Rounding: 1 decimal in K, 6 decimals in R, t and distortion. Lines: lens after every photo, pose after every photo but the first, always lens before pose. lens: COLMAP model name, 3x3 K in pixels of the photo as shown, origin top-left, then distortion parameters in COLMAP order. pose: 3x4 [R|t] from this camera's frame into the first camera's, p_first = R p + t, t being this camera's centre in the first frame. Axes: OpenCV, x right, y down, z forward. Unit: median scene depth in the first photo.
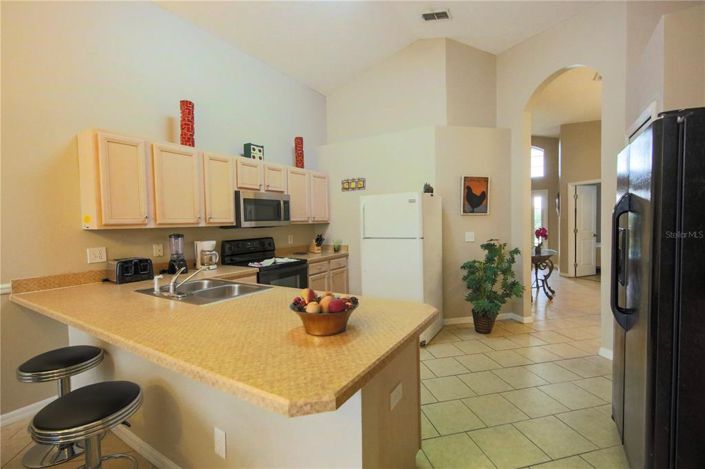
lens RADIAL K [[306.9, 0, 352.5], [0, 306.9, 234.5], [0, 0, 1]] dist [0.000404, 0.000009]
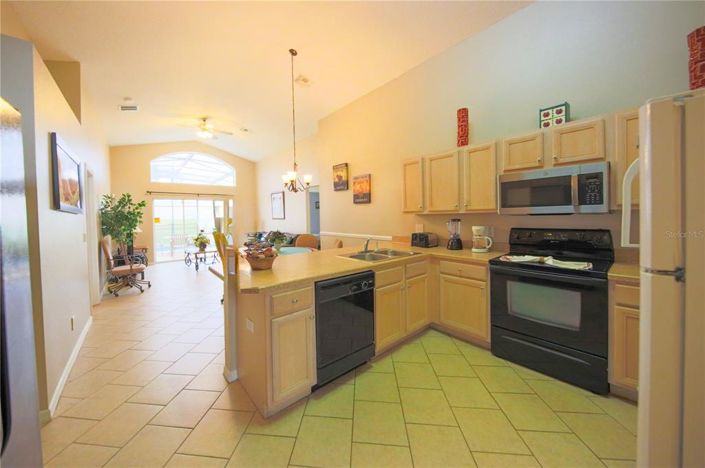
lens RADIAL K [[247.3, 0, 352.3], [0, 247.3, 219.7], [0, 0, 1]] dist [-0.000153, -0.000006]
pose [[-0.277813, 0.042498, -0.959695, 0.433897], [-0.018756, 0.998591, 0.049650, -0.032201], [0.960452, 0.031794, -0.276625, 0.707967]]
